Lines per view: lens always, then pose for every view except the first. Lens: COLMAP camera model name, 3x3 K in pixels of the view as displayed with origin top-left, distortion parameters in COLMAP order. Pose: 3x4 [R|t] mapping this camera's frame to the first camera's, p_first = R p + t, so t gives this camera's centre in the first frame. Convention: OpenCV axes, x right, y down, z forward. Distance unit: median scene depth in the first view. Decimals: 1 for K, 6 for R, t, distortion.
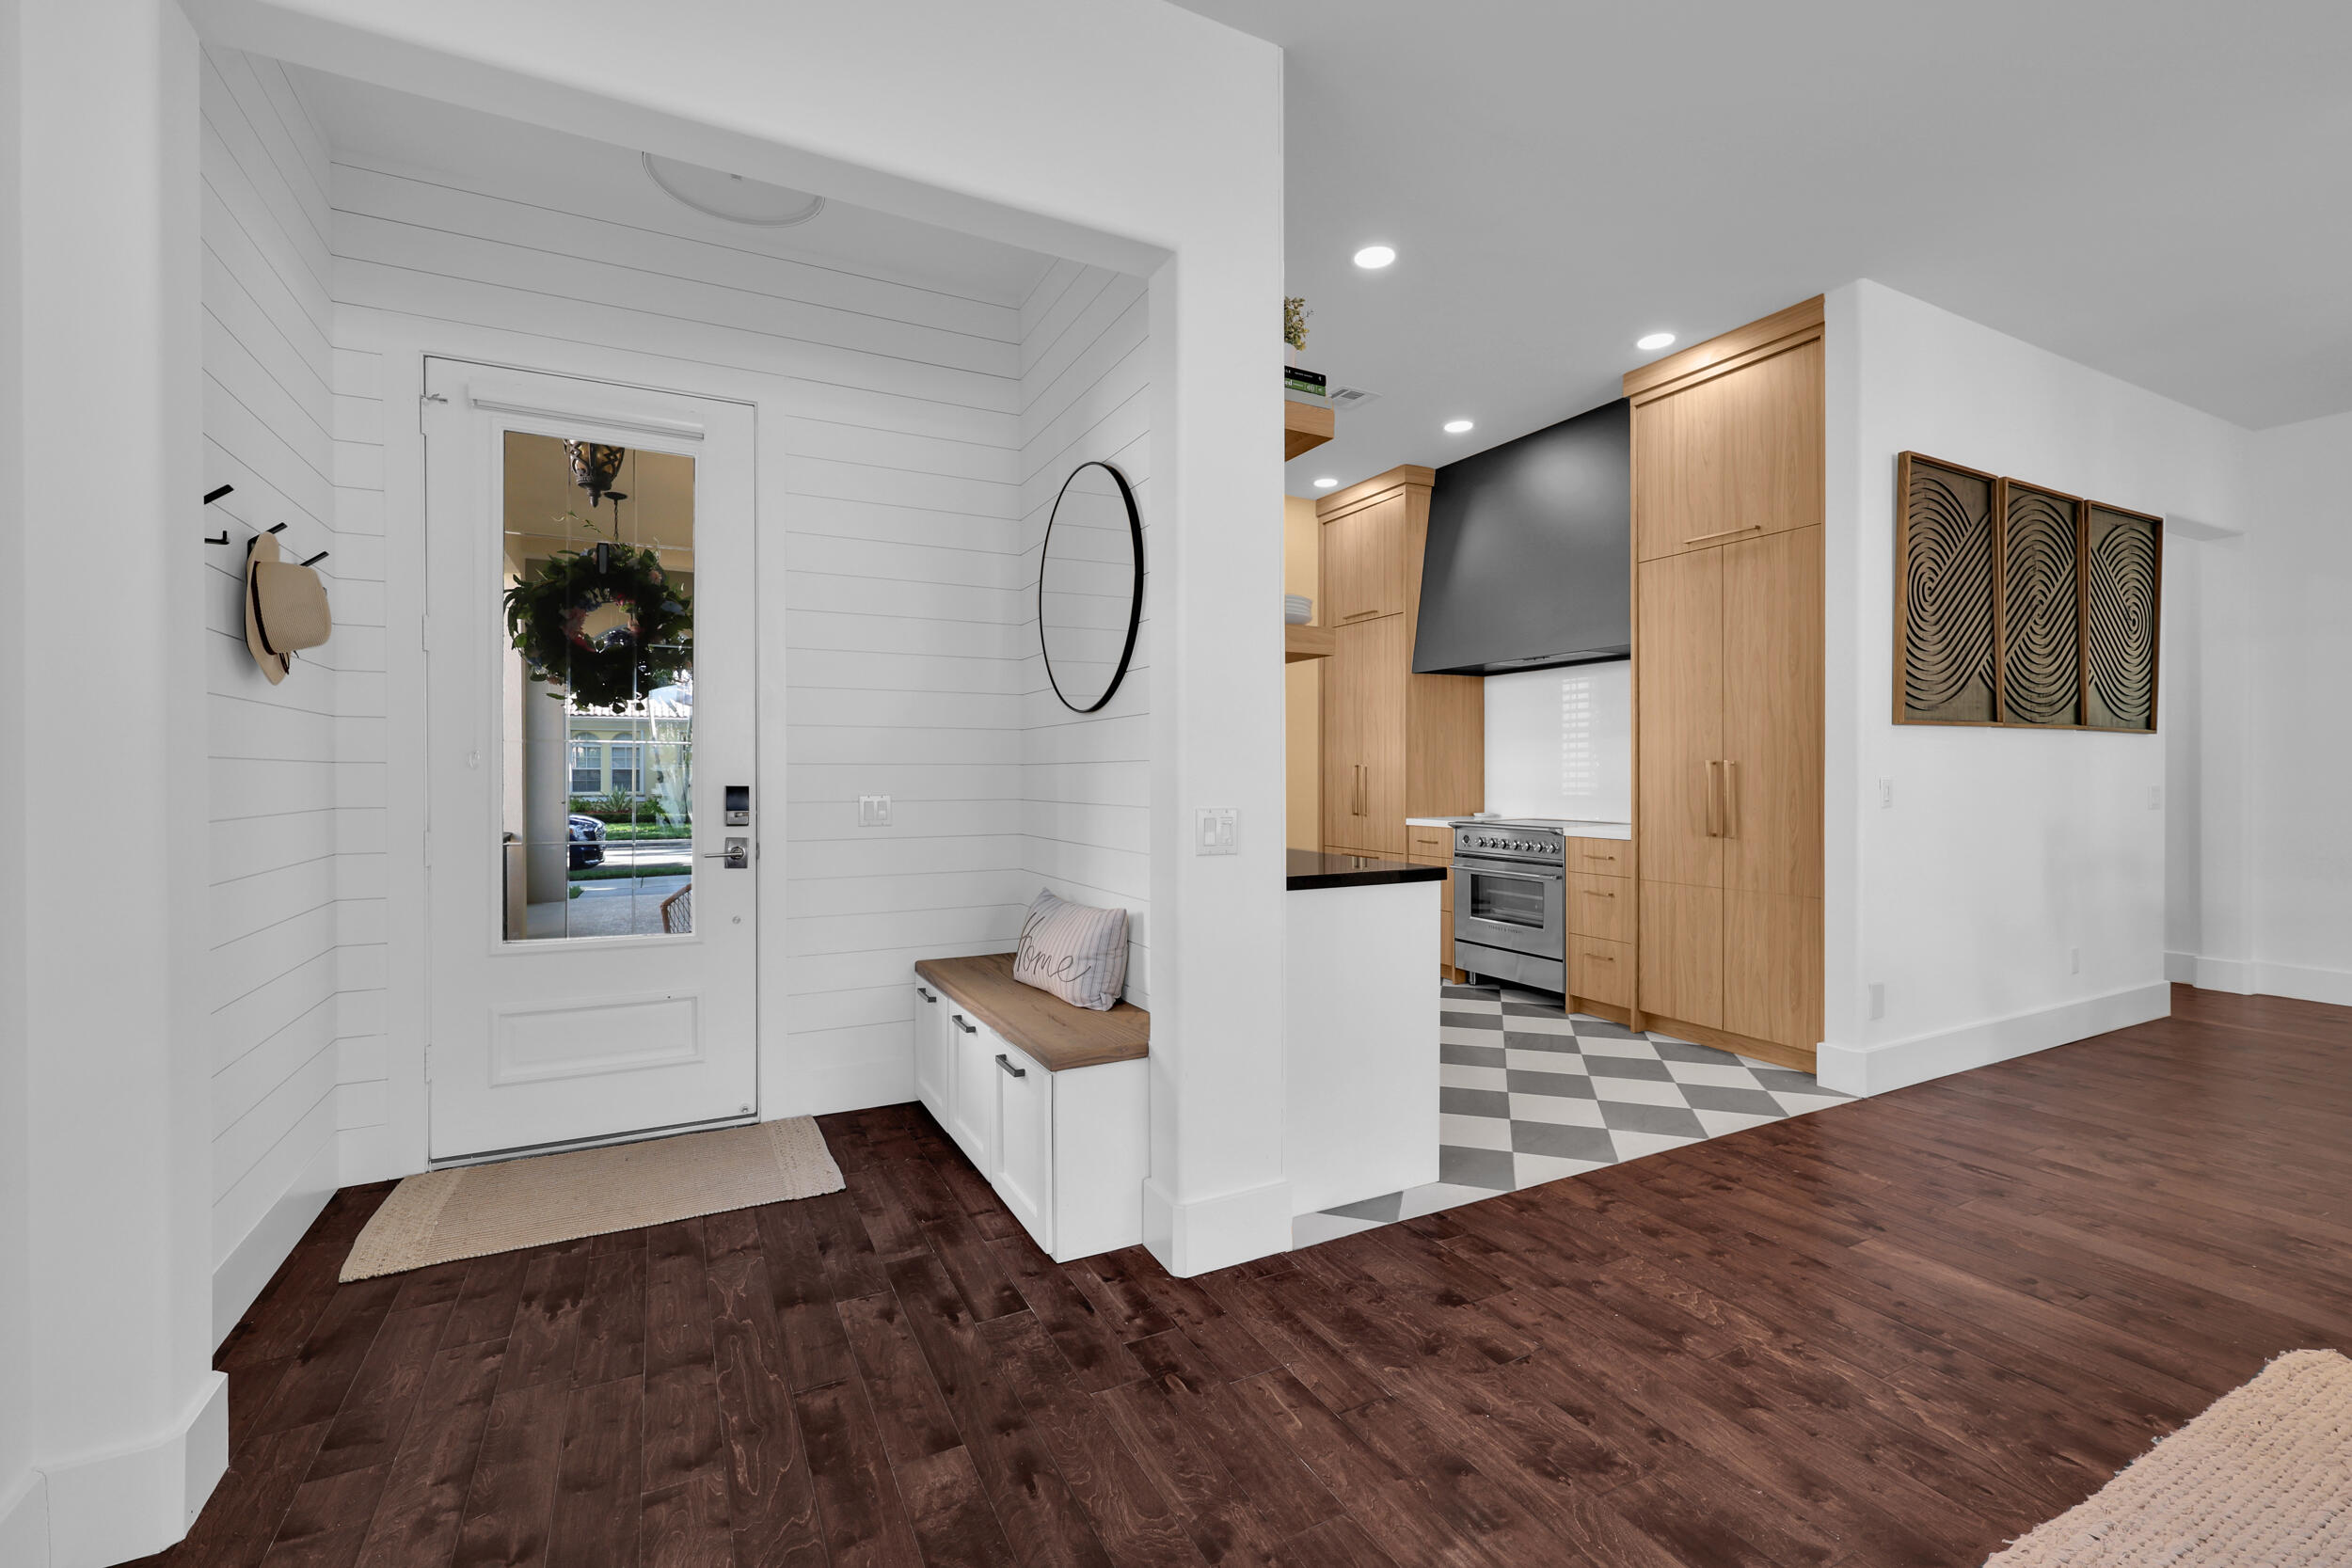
lens RADIAL K [[981.1, 0, 1153.3], [0, 981.1, 780.1], [0, 0, 1]] dist [0.003775, 0.000399]
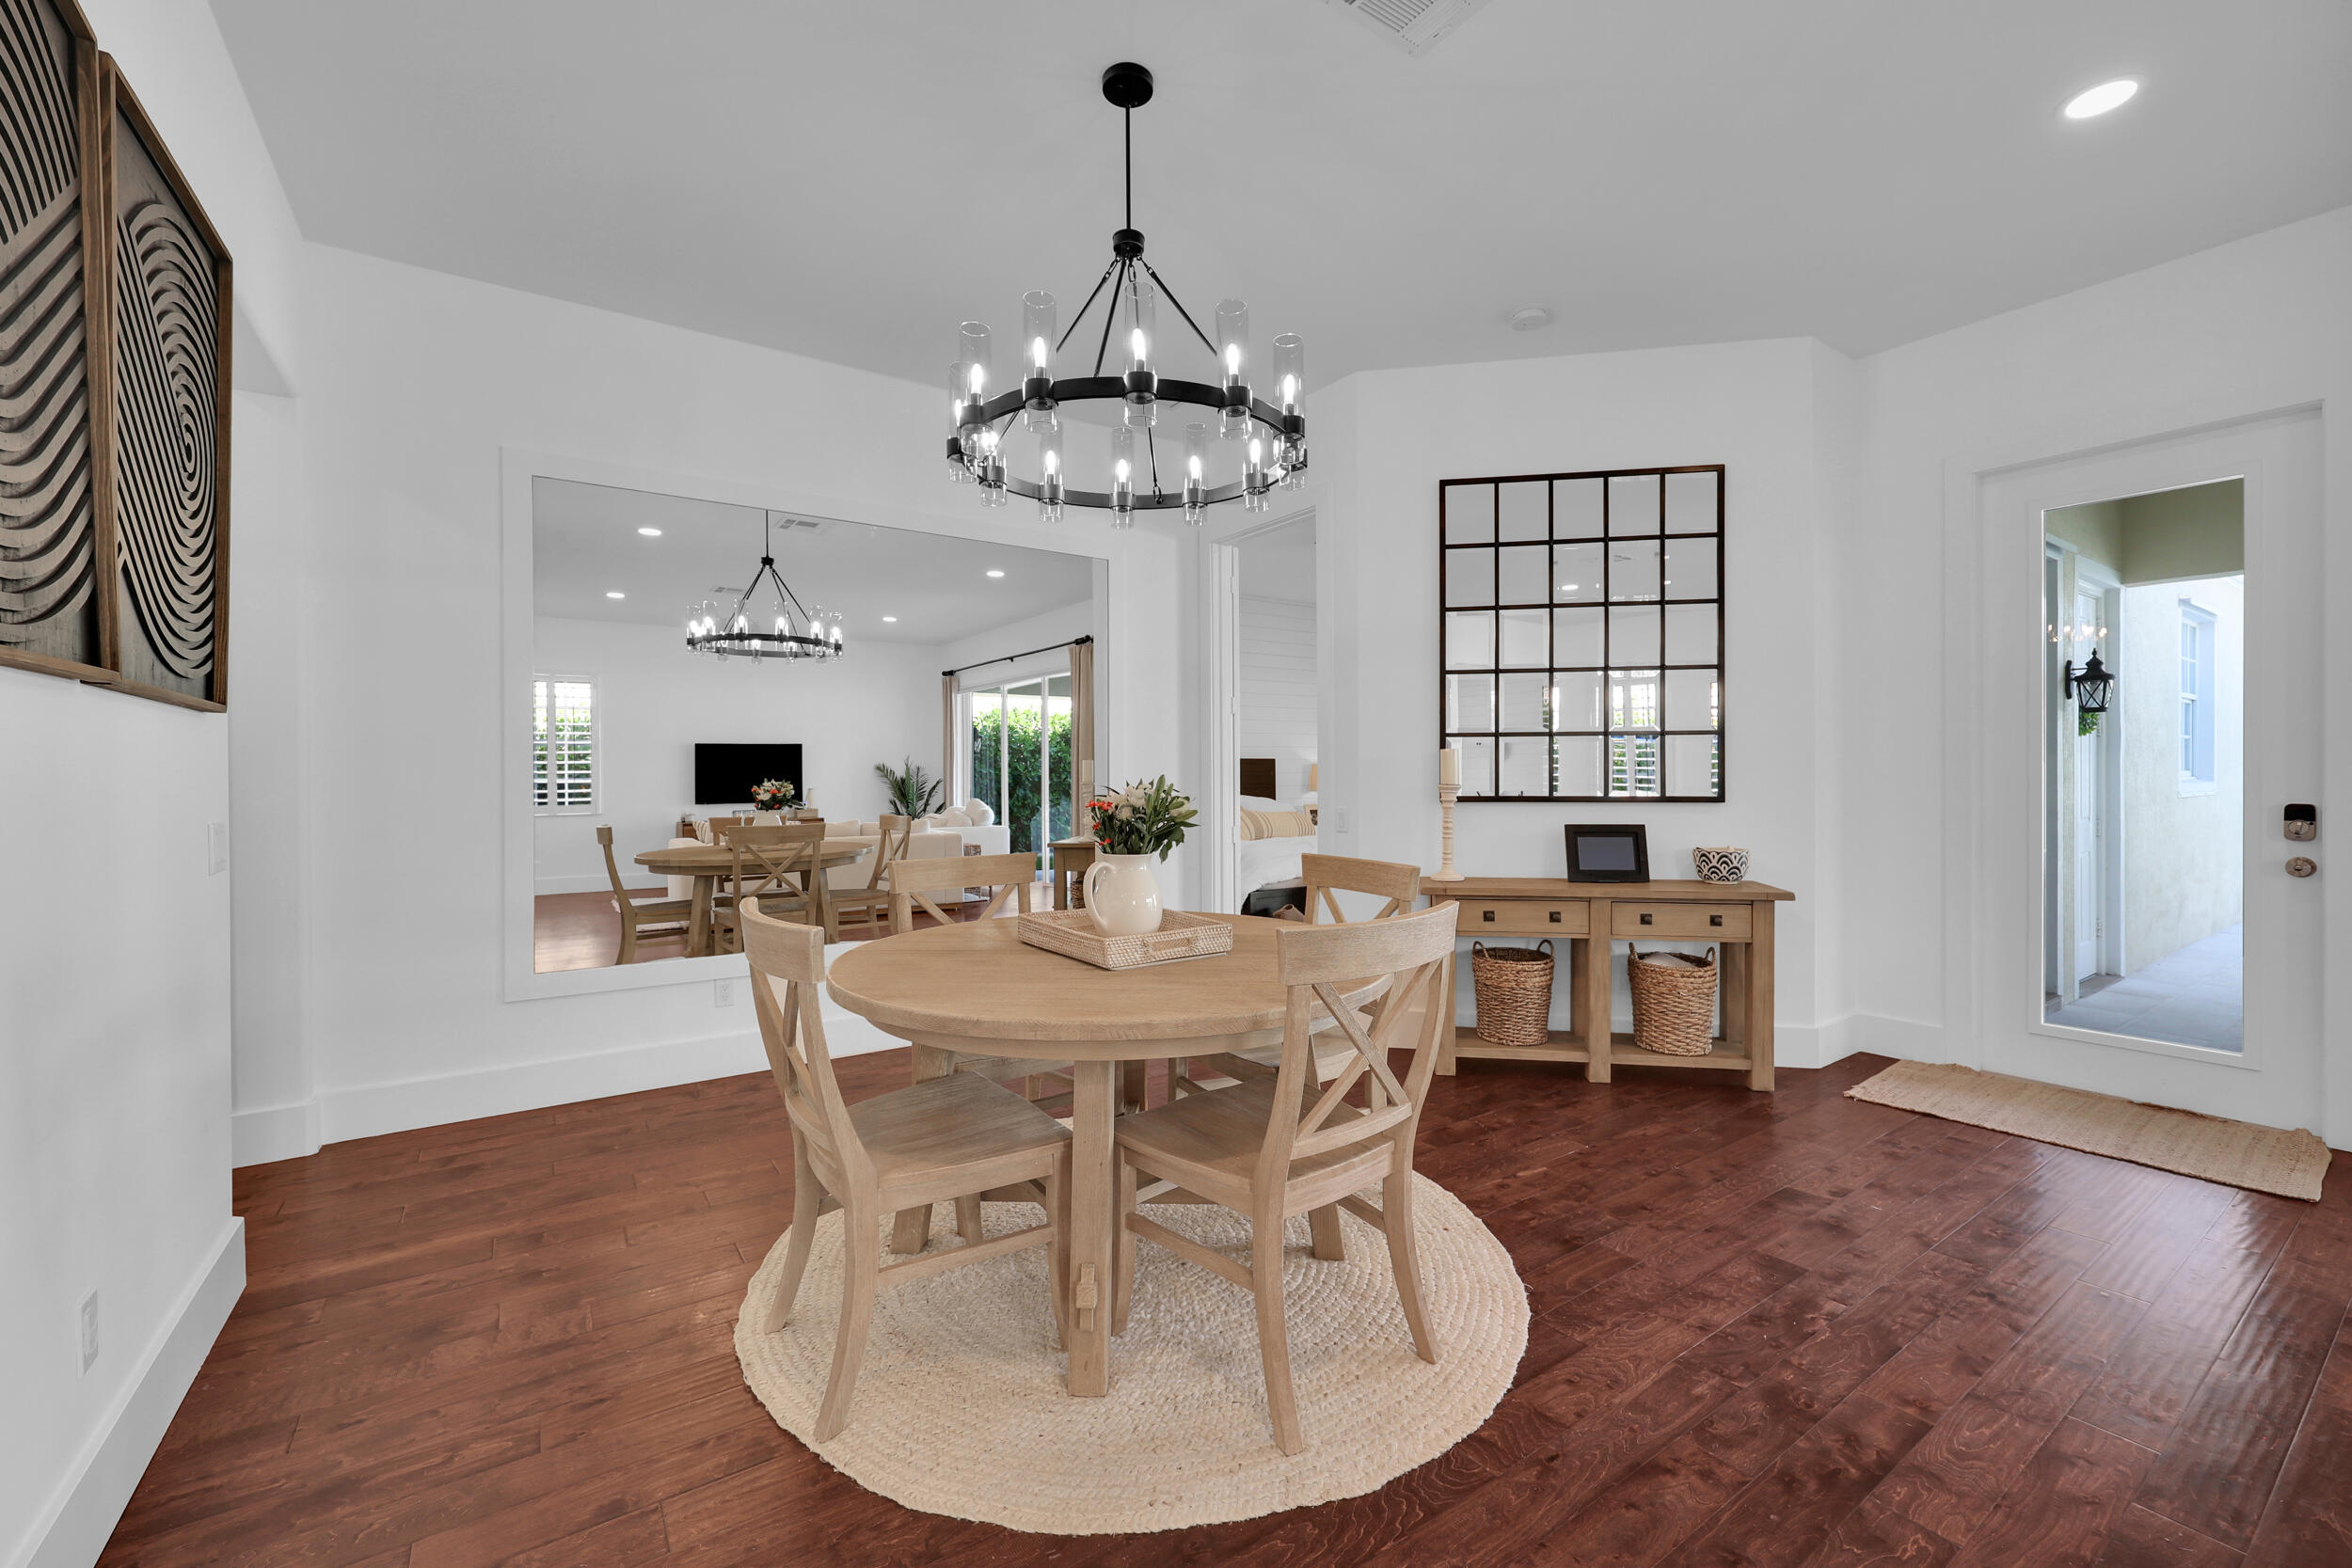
lens RADIAL K [[957.9, 0, 1176.0], [0, 957.9, 784.0], [0, 0, 1]] dist [0.000682, 0.000213]
pose [[-0.124026, -0.007666, 0.992249, 1.133348], [0.006572, 0.999942, 0.008547, -0.030778], [-0.992257, 0.007581, -0.123969, 1.358883]]
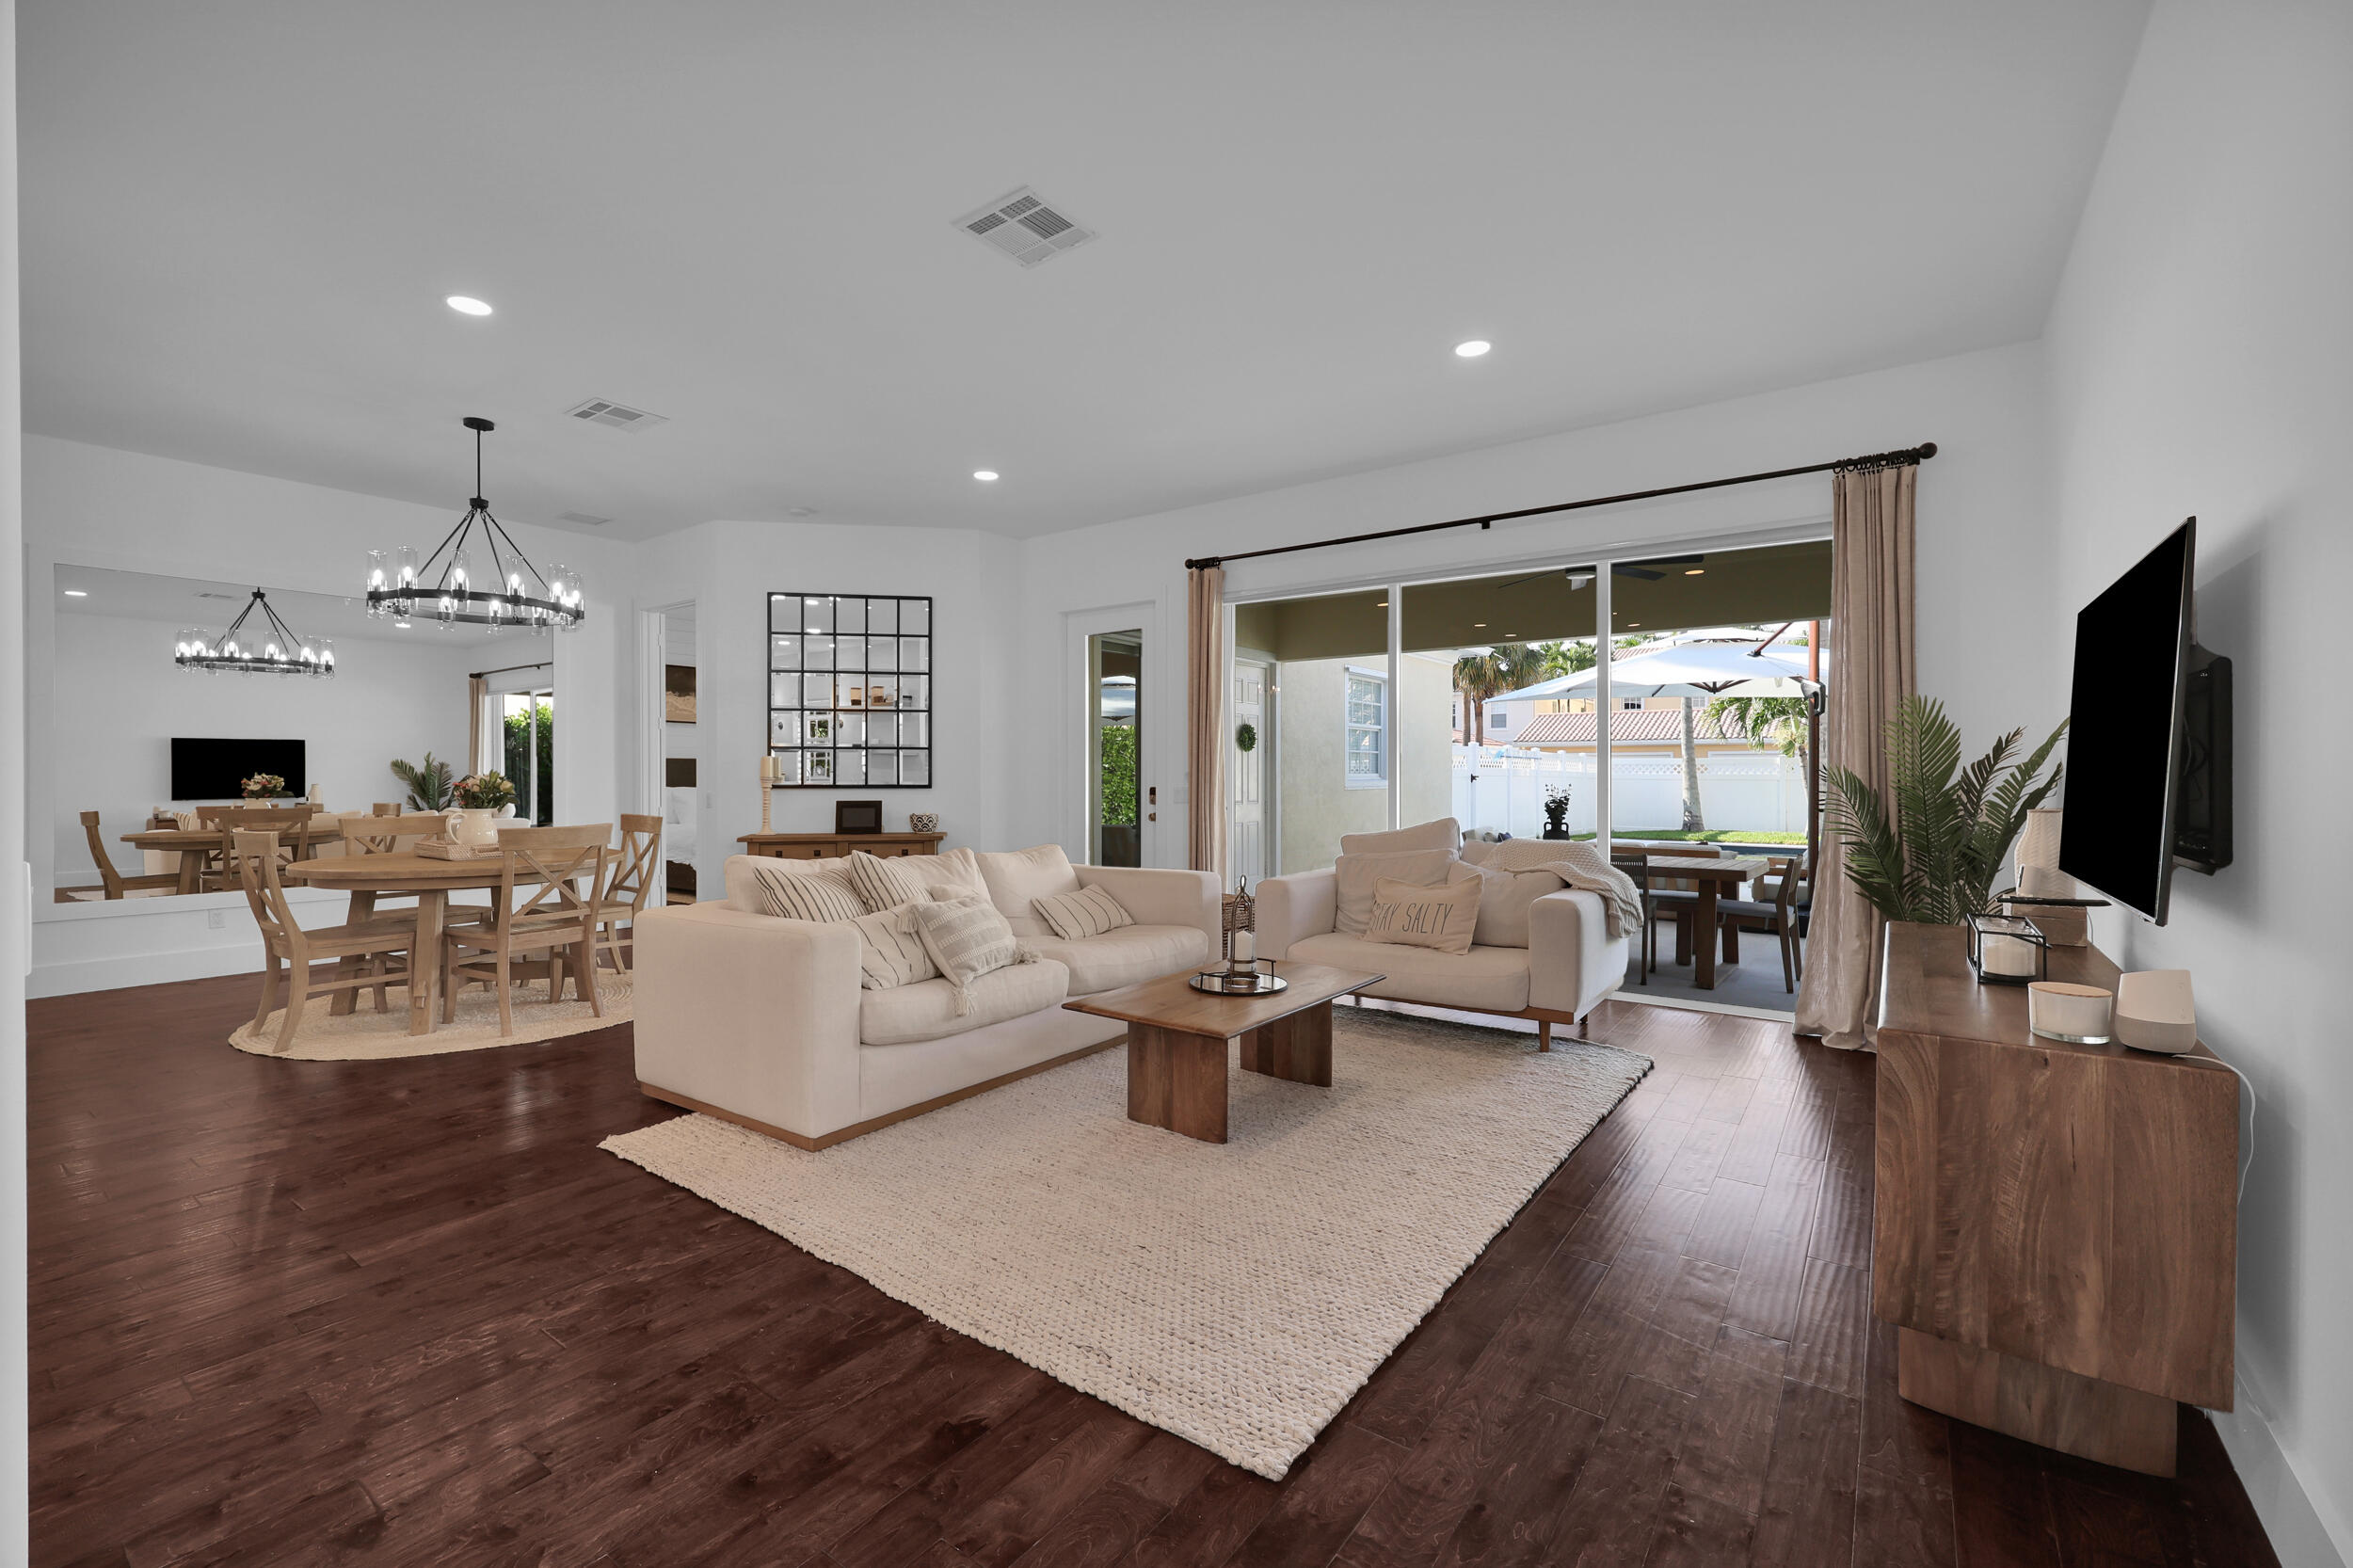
lens RADIAL K [[981.6, 0, 1153.8], [0, 981.6, 780.1], [0, 0, 1]] dist [0.003775, 0.000399]
pose [[-0.438394, -0.003384, 0.898777, -0.601045], [0.001863, 0.999987, 0.004674, -0.013485], [-0.898781, 0.003724, -0.438382, 0.833438]]
